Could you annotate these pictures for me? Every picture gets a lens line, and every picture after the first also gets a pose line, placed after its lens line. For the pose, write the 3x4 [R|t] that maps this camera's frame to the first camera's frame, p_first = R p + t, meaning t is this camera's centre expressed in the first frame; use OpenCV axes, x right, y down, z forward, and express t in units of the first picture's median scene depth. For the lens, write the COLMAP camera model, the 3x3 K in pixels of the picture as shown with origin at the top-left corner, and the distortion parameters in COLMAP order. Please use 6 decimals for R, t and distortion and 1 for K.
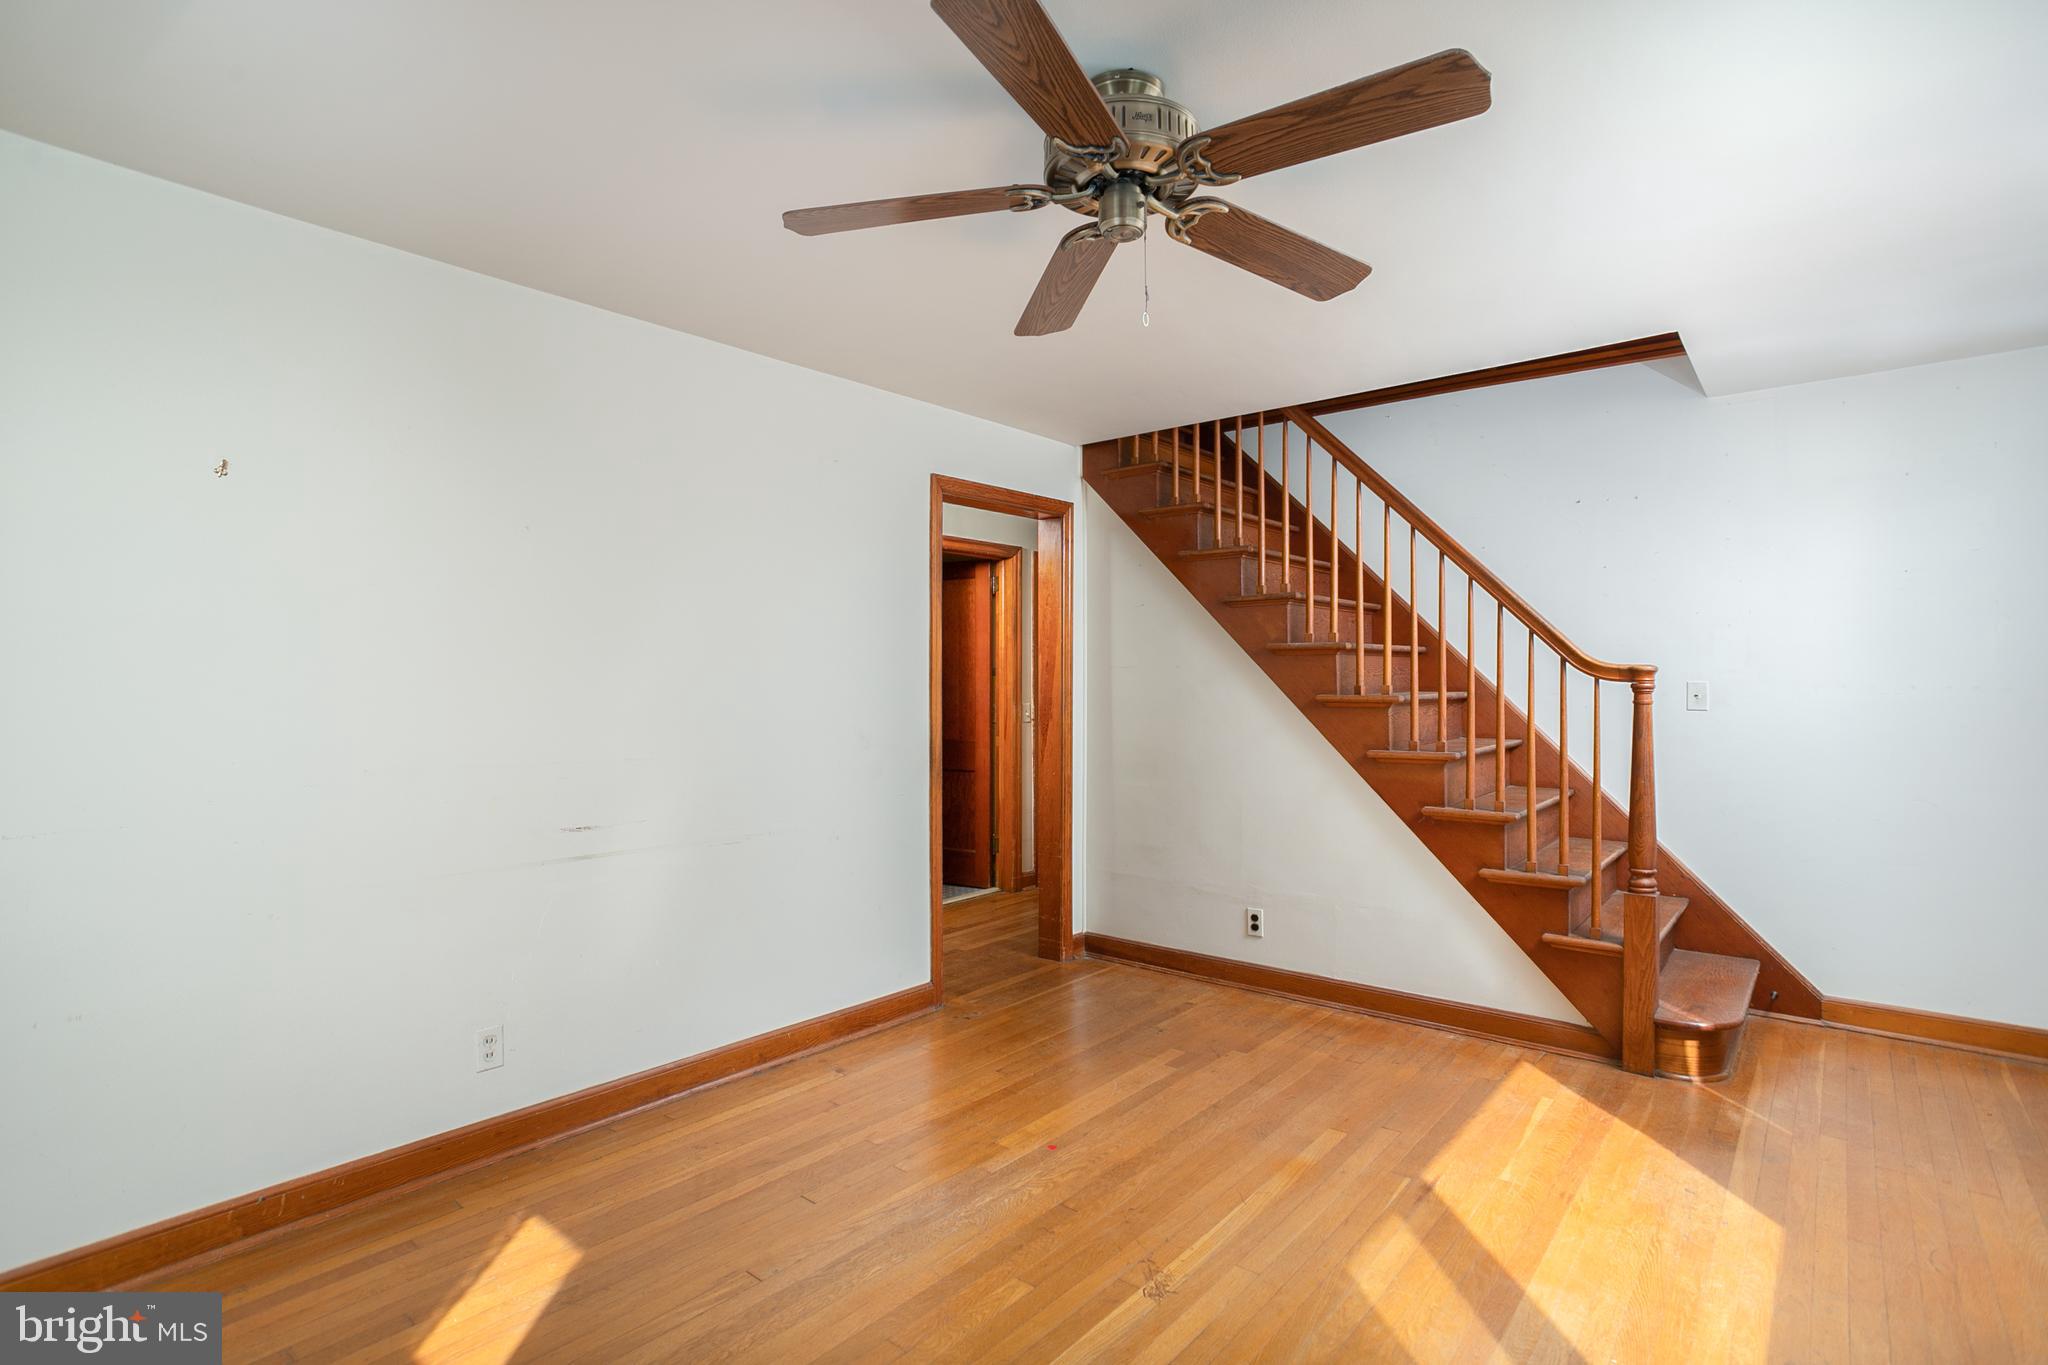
lens RADIAL K [[992.6, 0, 1011.6], [0, 992.6, 680.3], [0, 0, 1]] dist [-0.041480, 0.024599]
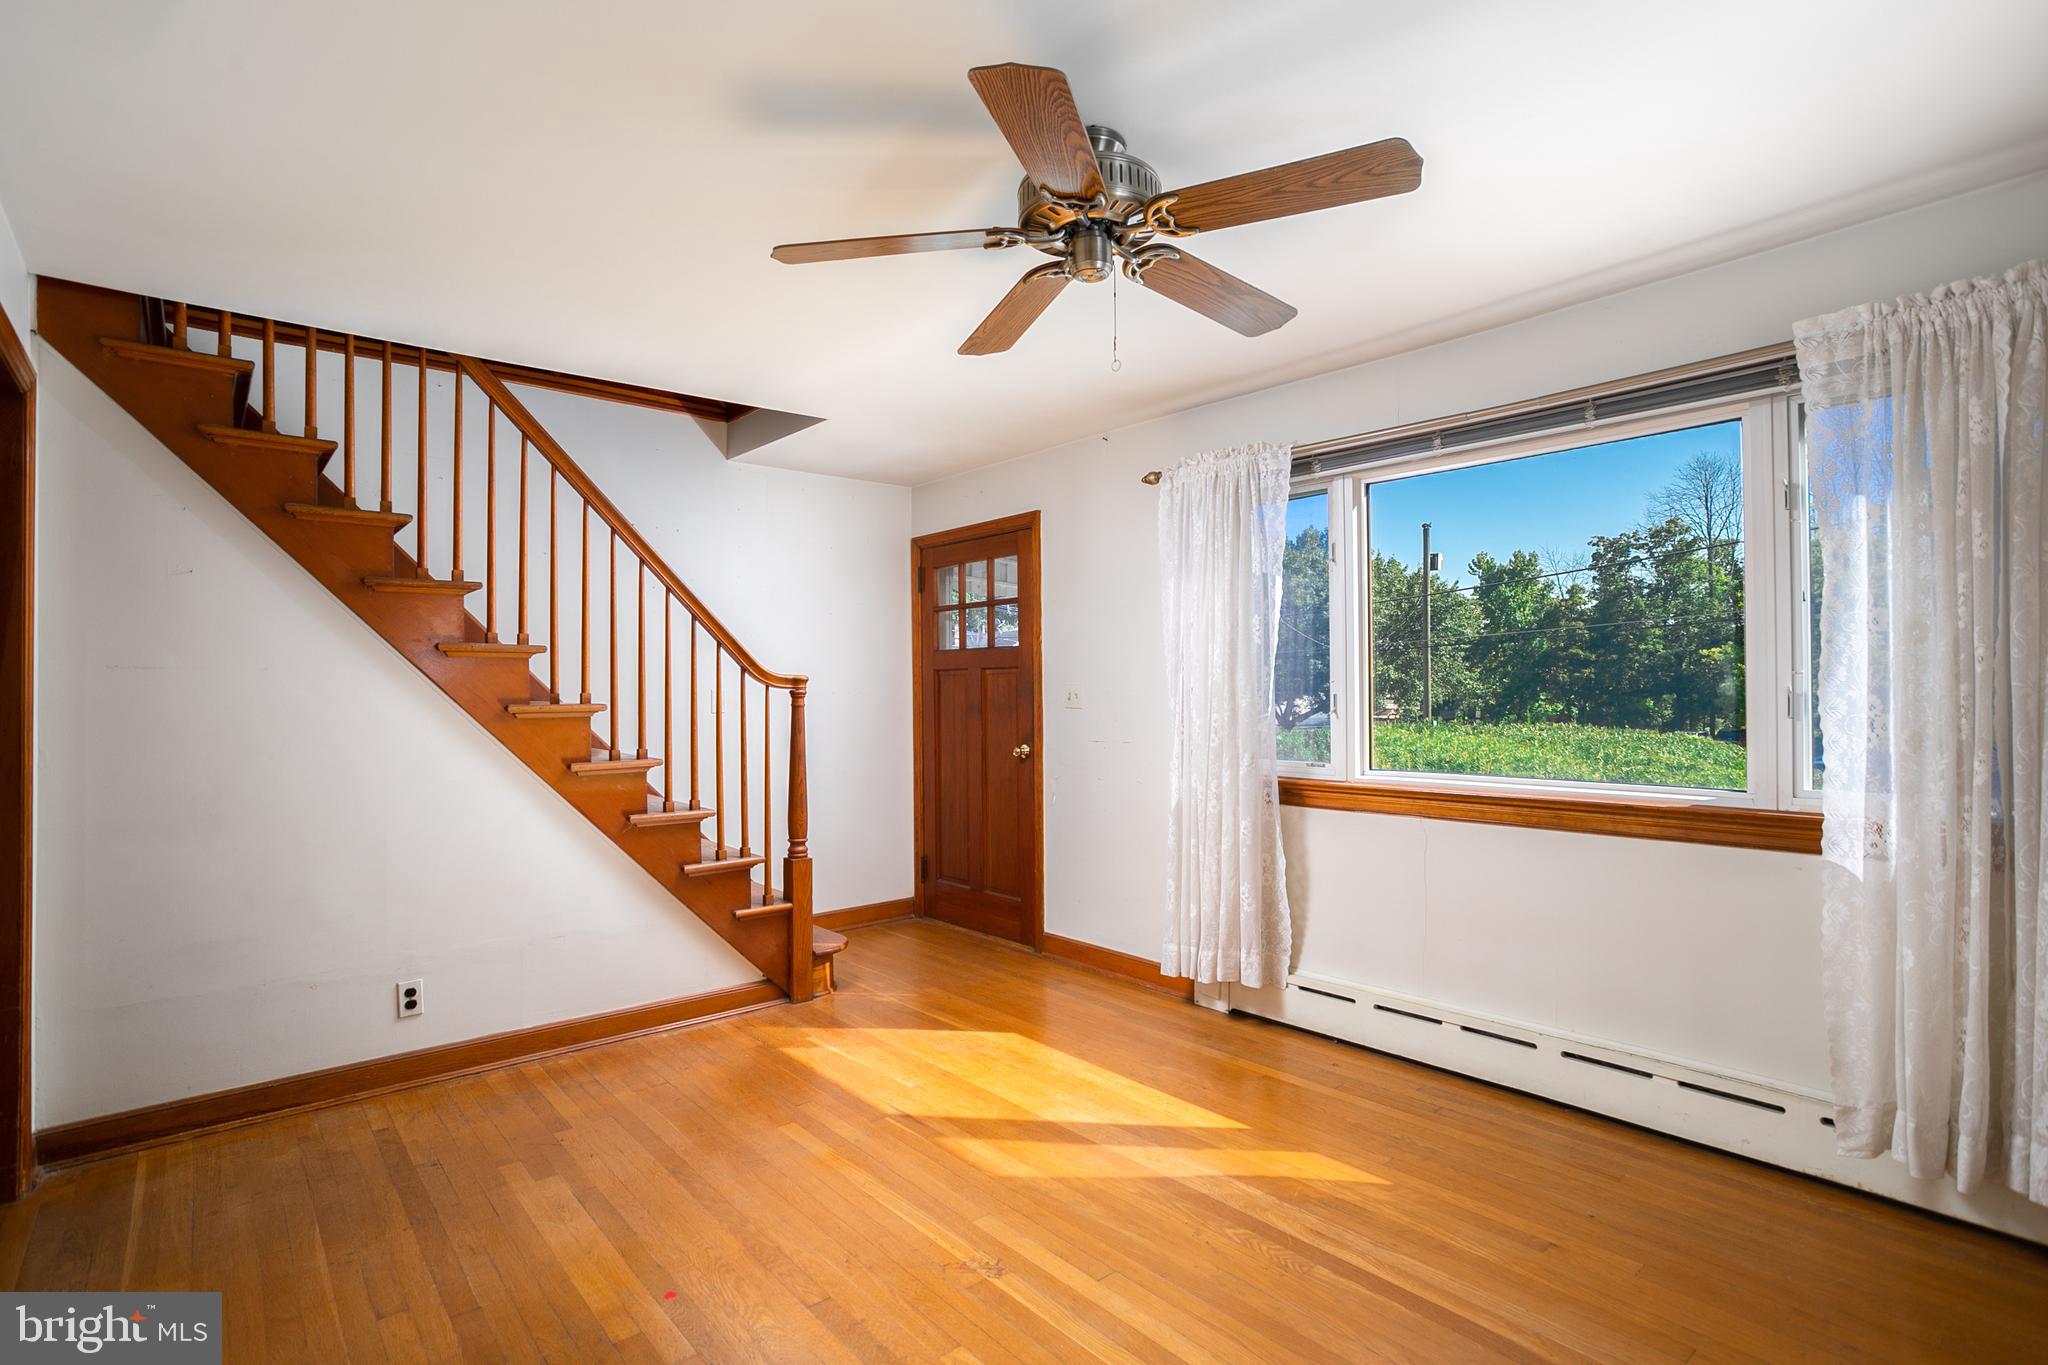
lens RADIAL K [[992.6, 0, 1011.6], [0, 992.6, 680.3], [0, 0, 1]] dist [-0.041480, 0.024599]
pose [[0.174790, 0.010453, 0.984550, -0.542024], [0.005326, 0.999919, -0.011561, 0.006684], [-0.984591, 0.007264, 0.174720, 0.494980]]
